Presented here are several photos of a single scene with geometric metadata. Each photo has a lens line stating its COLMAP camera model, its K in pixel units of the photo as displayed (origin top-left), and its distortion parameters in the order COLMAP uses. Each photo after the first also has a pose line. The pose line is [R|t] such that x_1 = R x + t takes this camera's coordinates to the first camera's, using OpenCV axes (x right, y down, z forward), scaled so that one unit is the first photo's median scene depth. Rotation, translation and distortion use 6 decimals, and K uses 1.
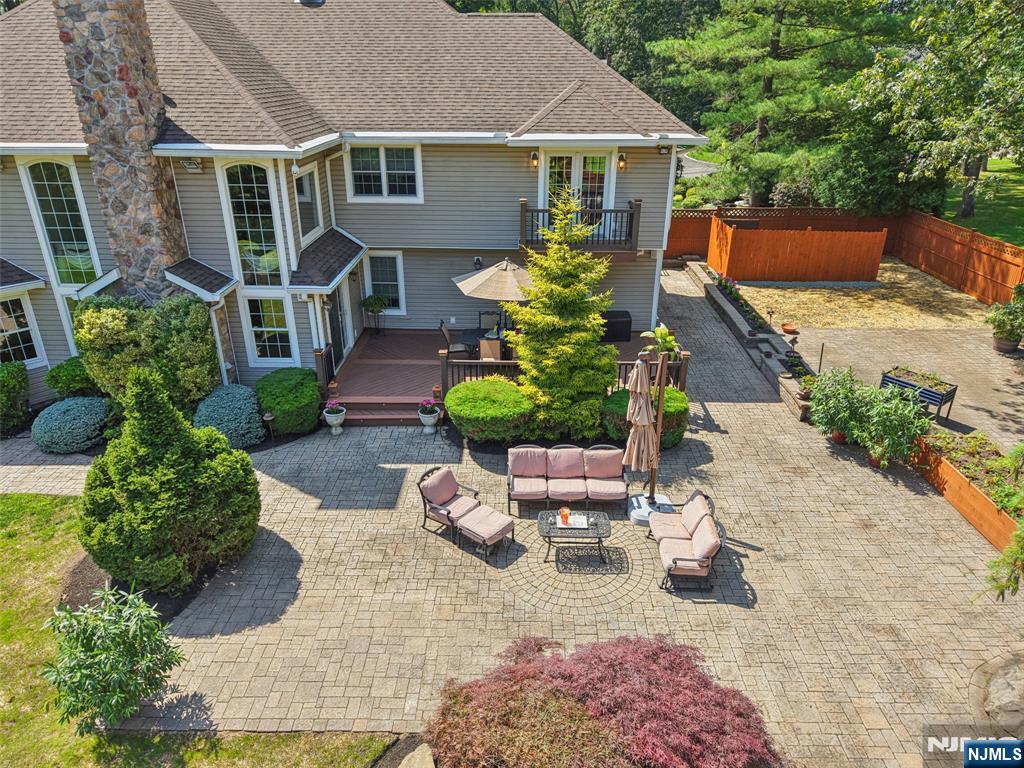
lens RADIAL K [[687.9, 0, 513.1], [0, 687.9, 388.6], [0, 0, 1]] dist [0.027299, -0.018779]
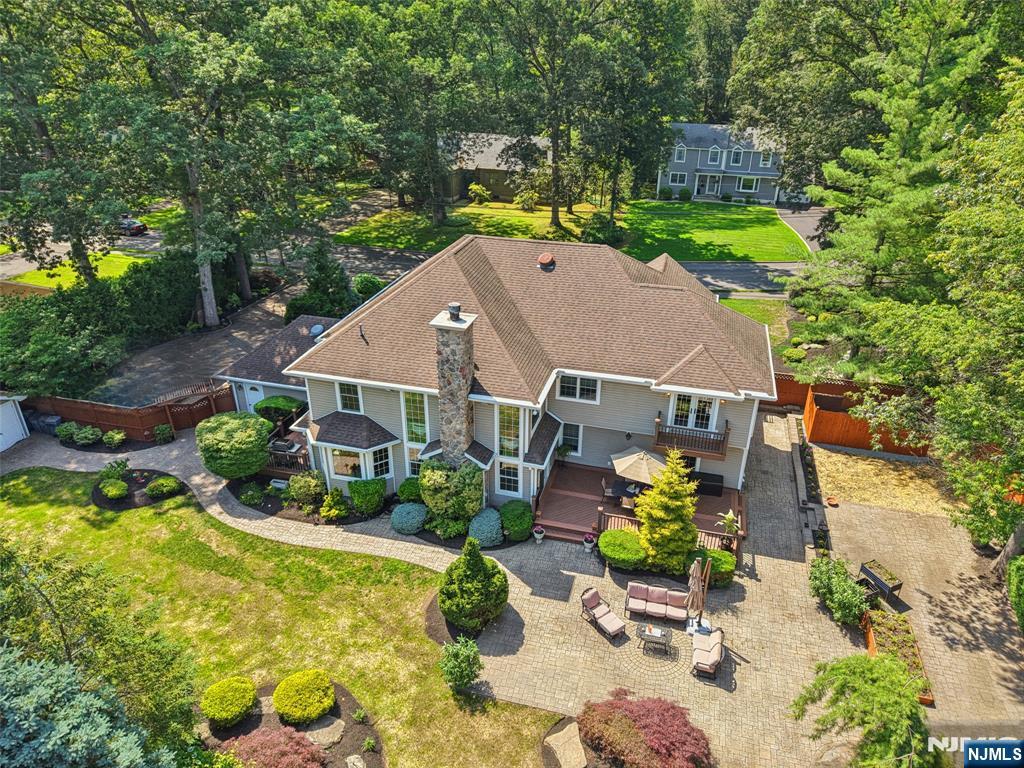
lens RADIAL K [[687.9, 0, 513.2], [0, 687.9, 381.9], [0, 0, 1]] dist [0.027299, -0.018779]
pose [[0.967951, 0.114323, -0.223611, 0.045948], [-0.106914, 0.993249, 0.045003, -0.486177], [0.227246, -0.019653, 0.973639, -0.892761]]
